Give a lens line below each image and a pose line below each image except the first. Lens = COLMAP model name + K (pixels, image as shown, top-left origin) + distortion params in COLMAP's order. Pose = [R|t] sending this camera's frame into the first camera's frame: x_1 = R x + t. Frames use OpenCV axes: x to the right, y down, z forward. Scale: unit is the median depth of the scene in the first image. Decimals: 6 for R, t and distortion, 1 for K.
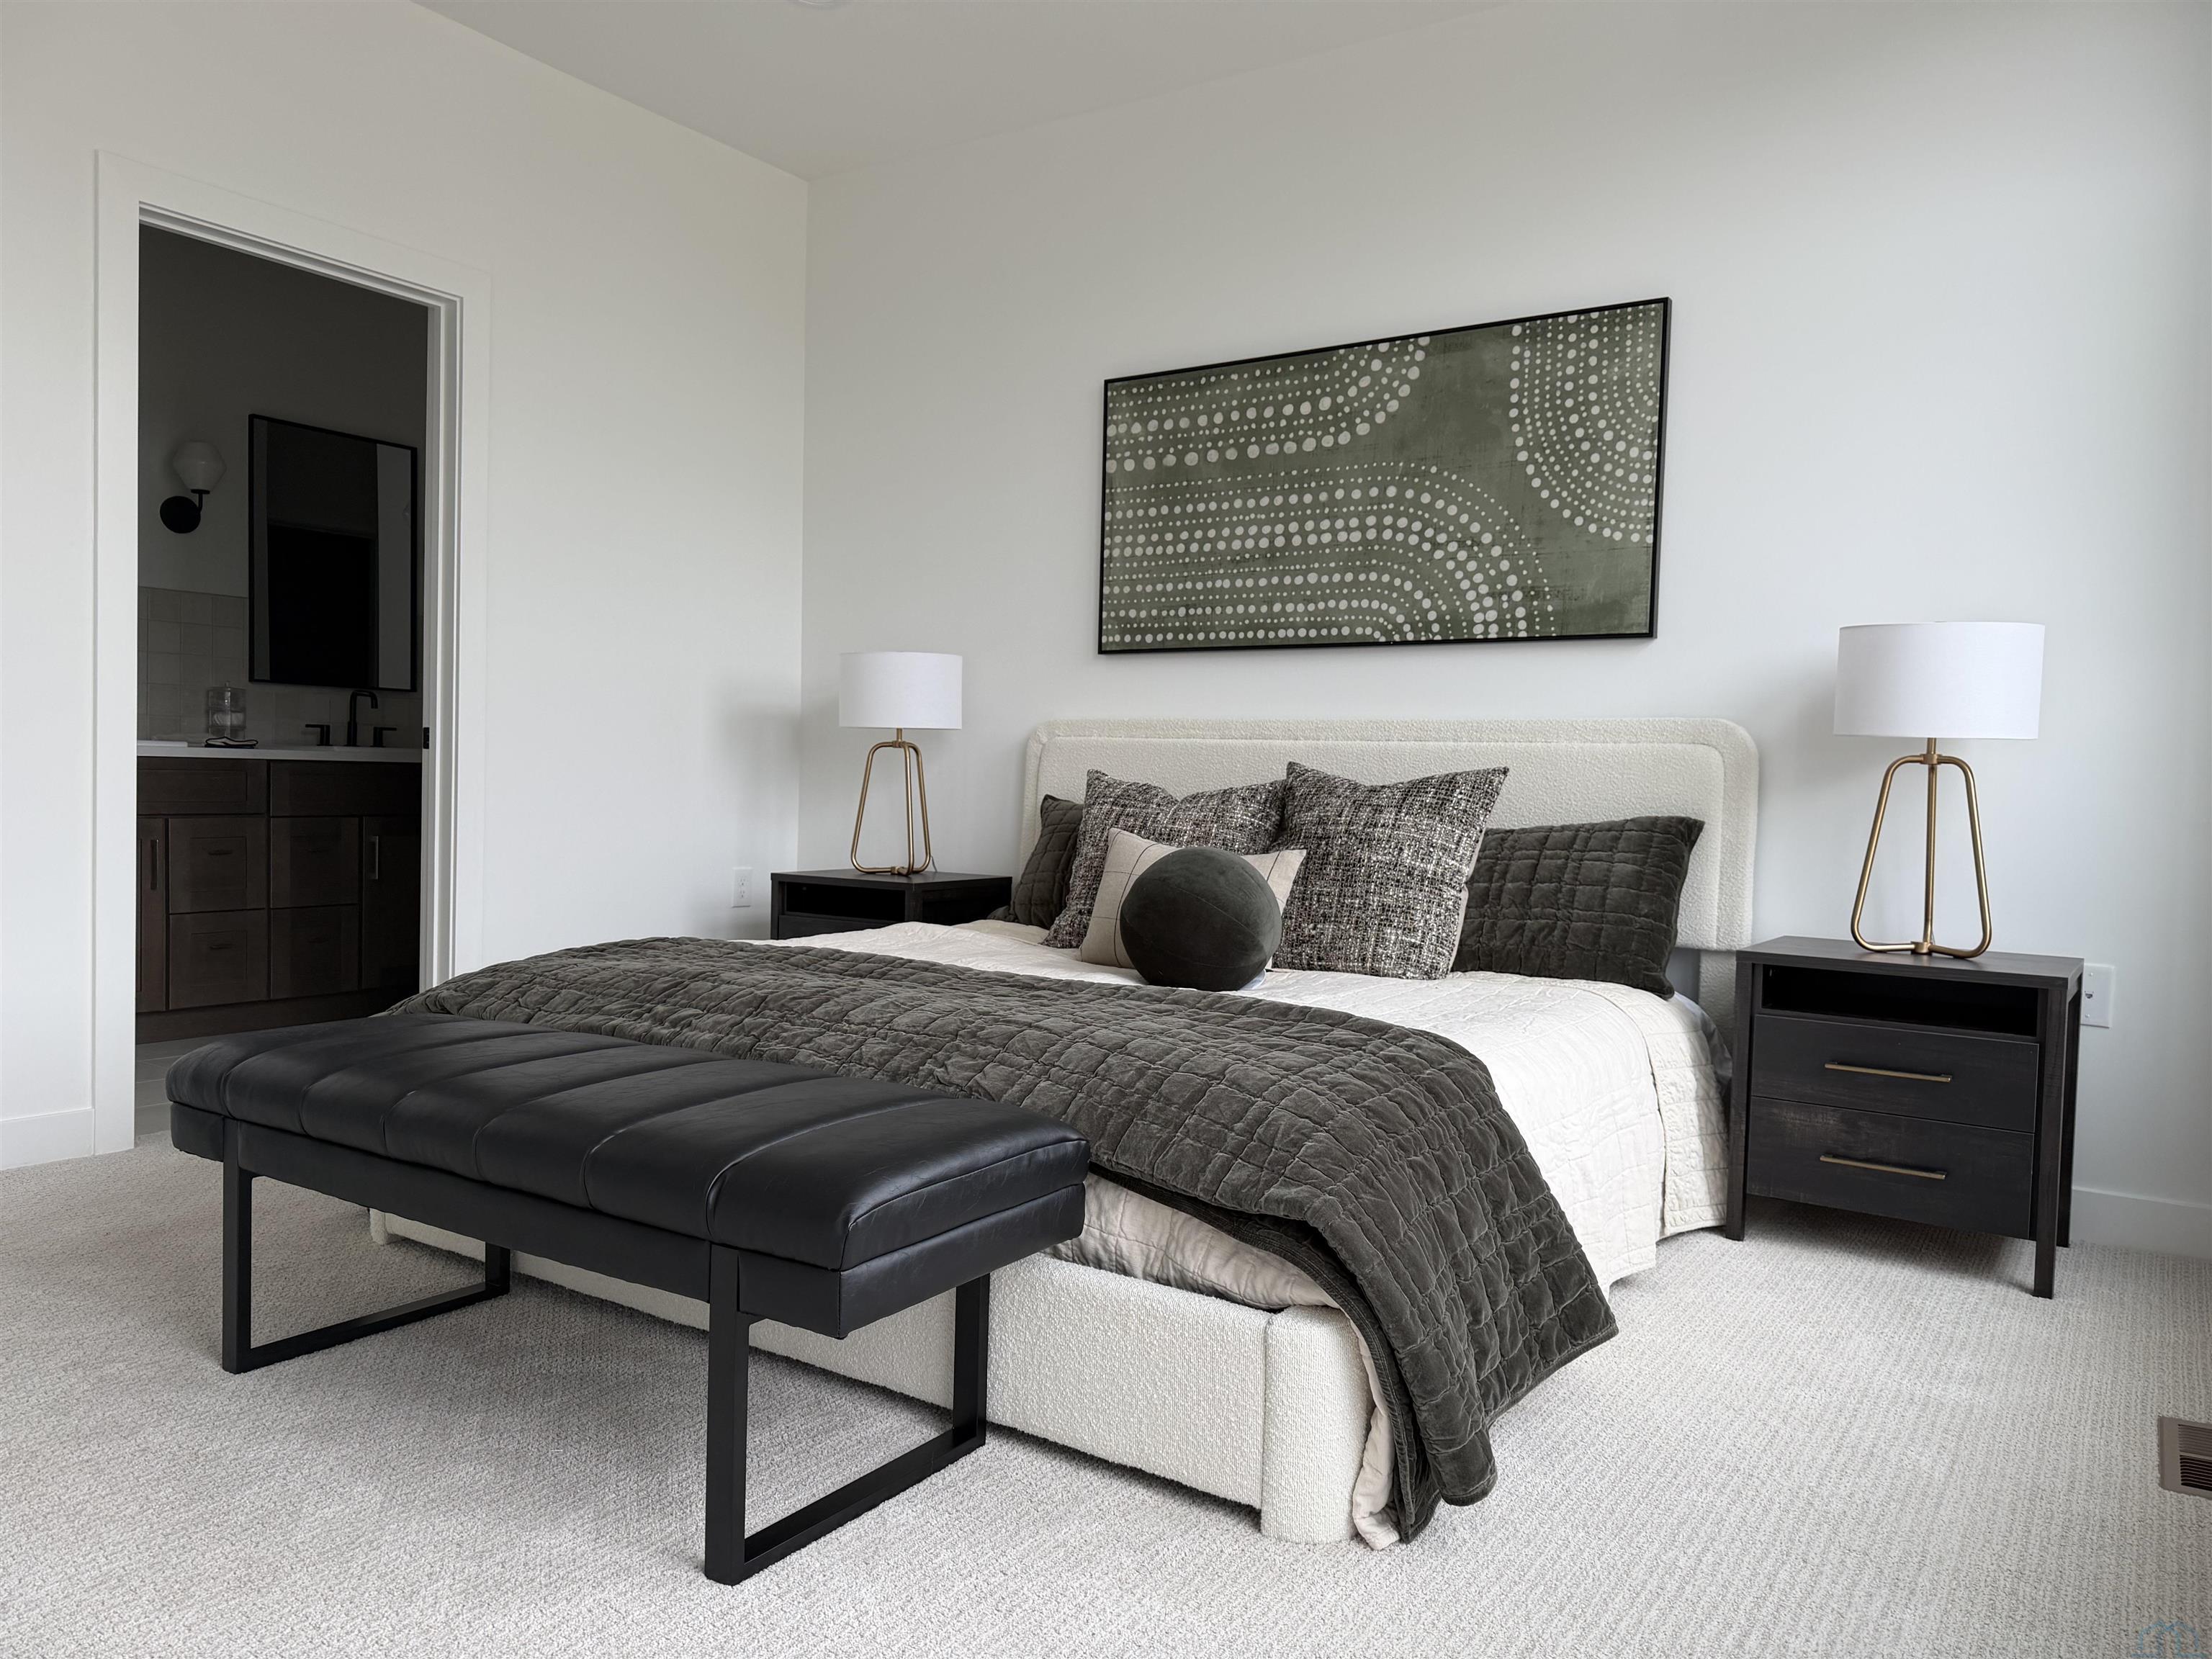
lens RADIAL K [[1568.2, 0, 1104.2], [0, 1568.2, 829.4], [0, 0, 1]] dist [-0.004651, -0.026245]
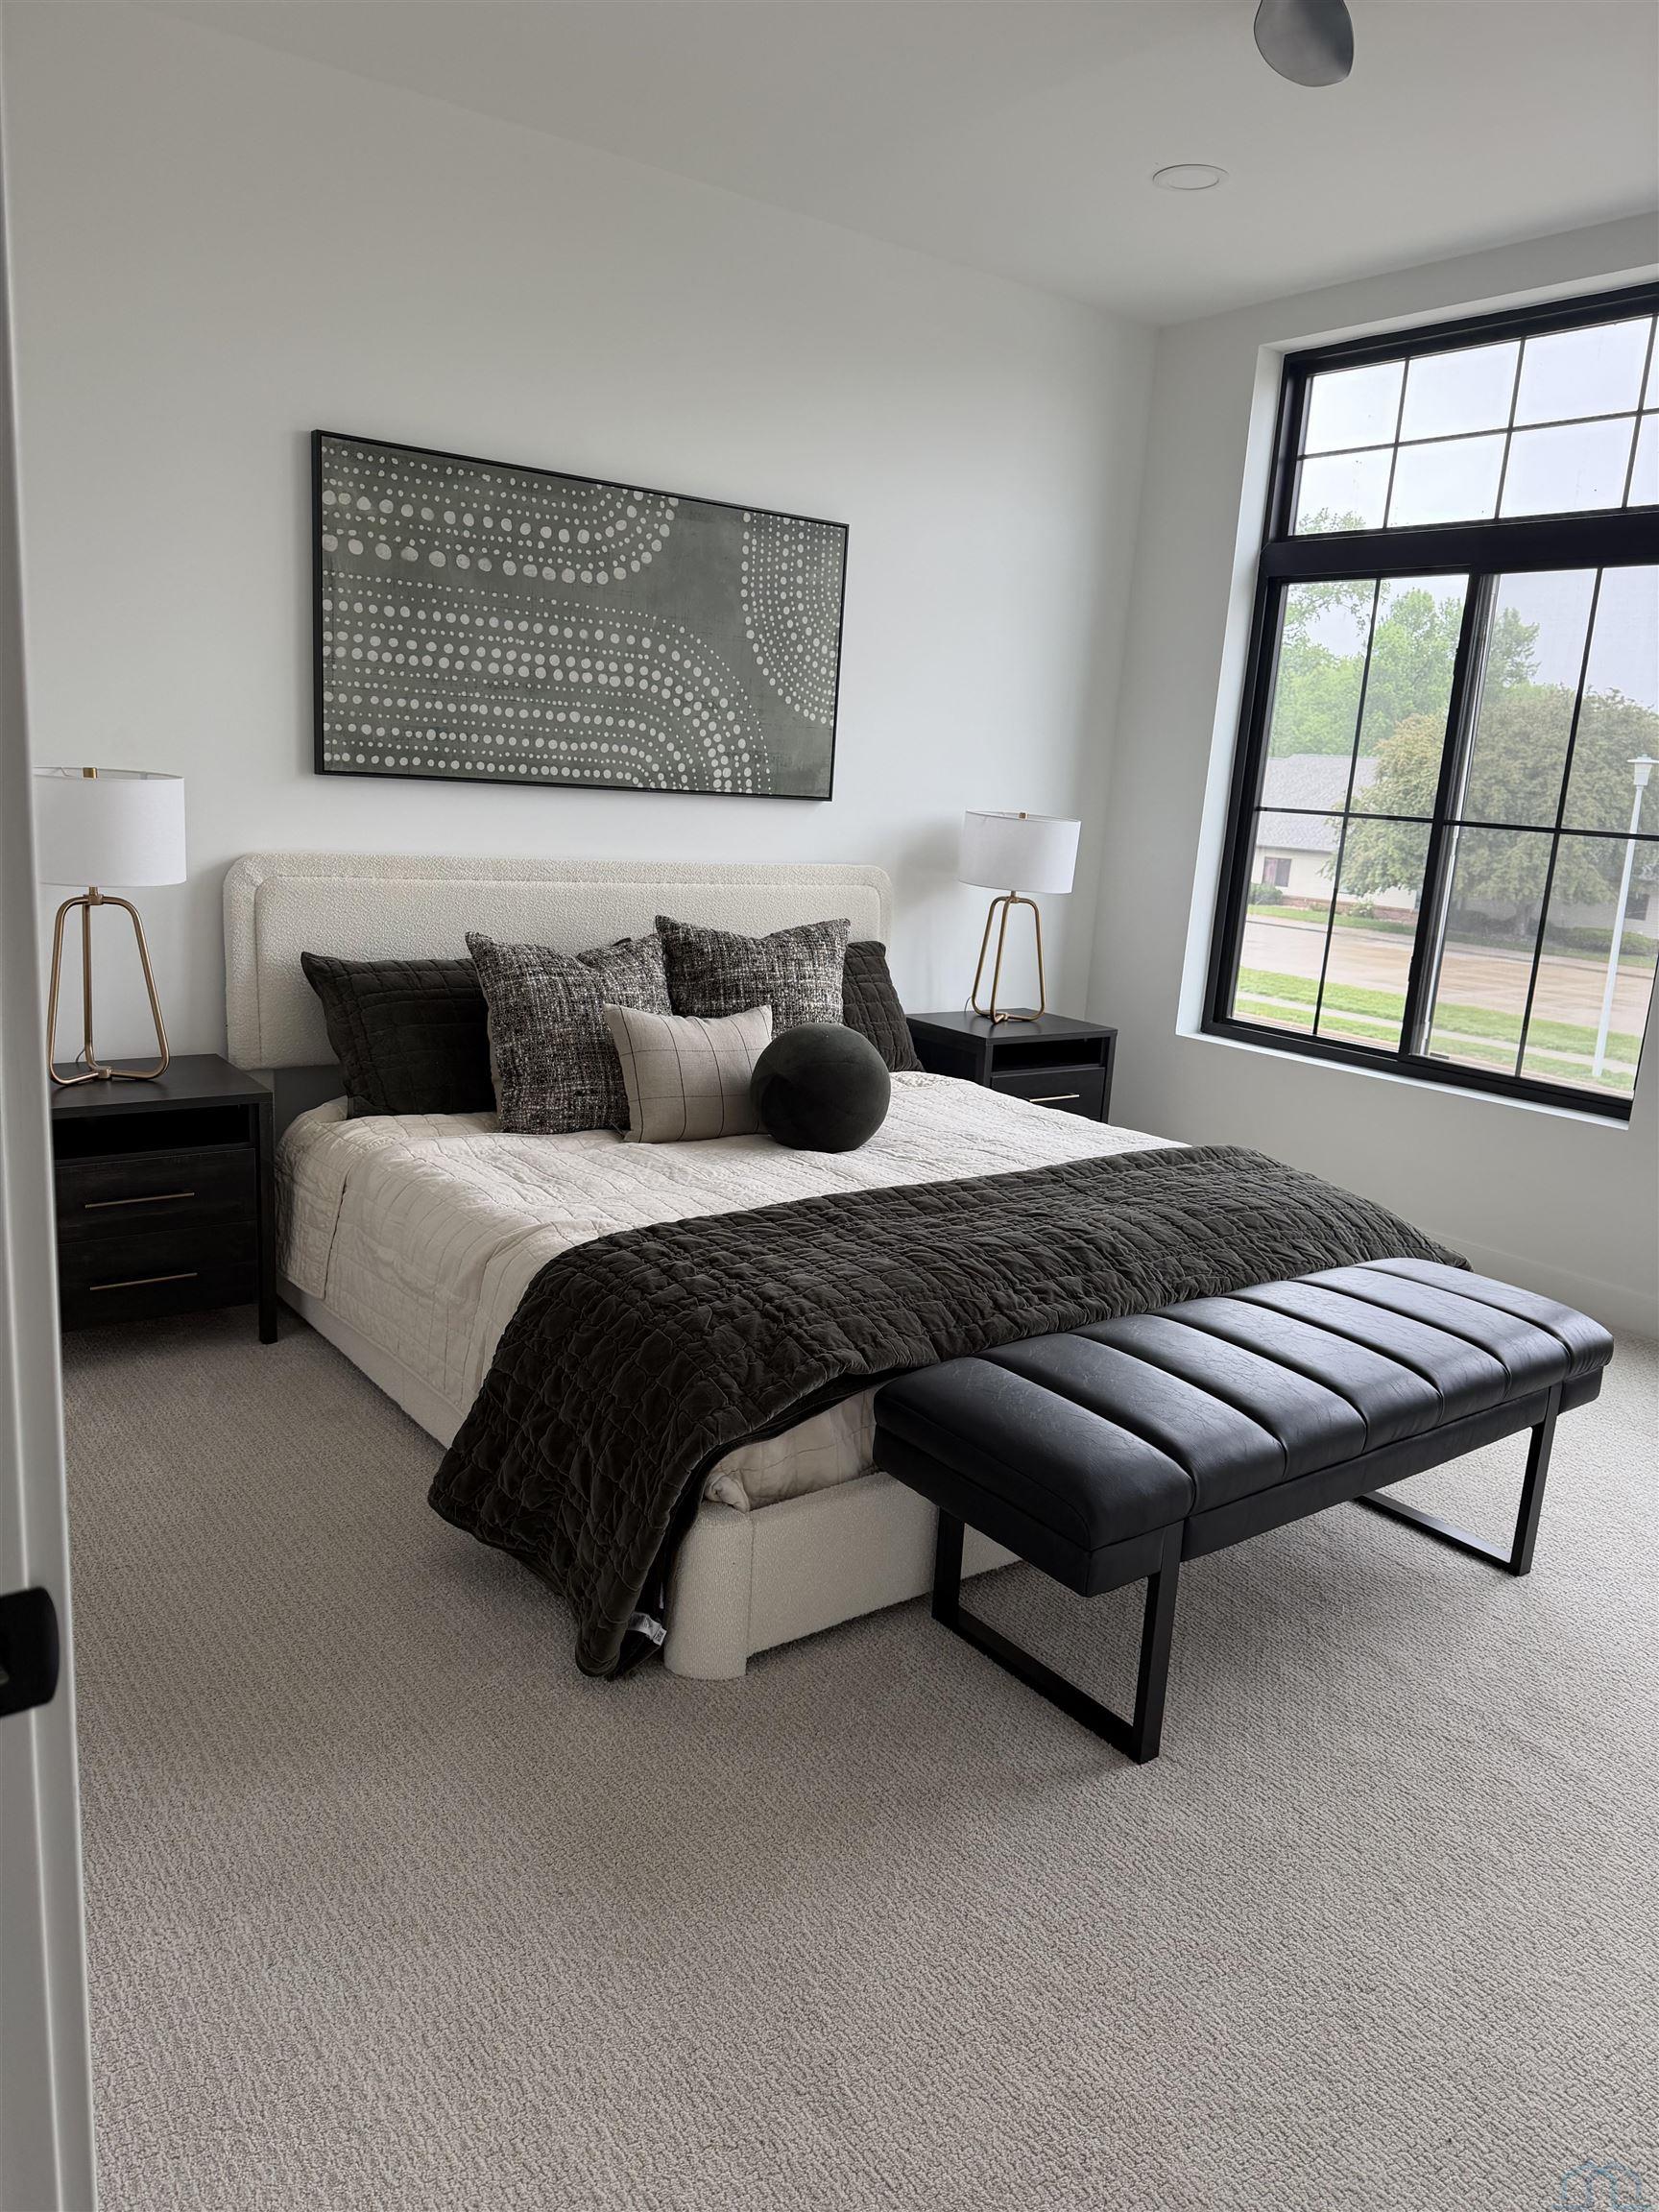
lens RADIAL K [[1568.2, 0, 835.4], [0, 1568.2, 1113.8], [0, 0, 1]] dist [-0.004651, -0.026245]
pose [[0.328207, -0.196162, 0.924013, -0.798504], [-0.025220, 0.976032, 0.216163, -0.135199], [-0.944269, -0.094250, 0.315393, 0.508307]]
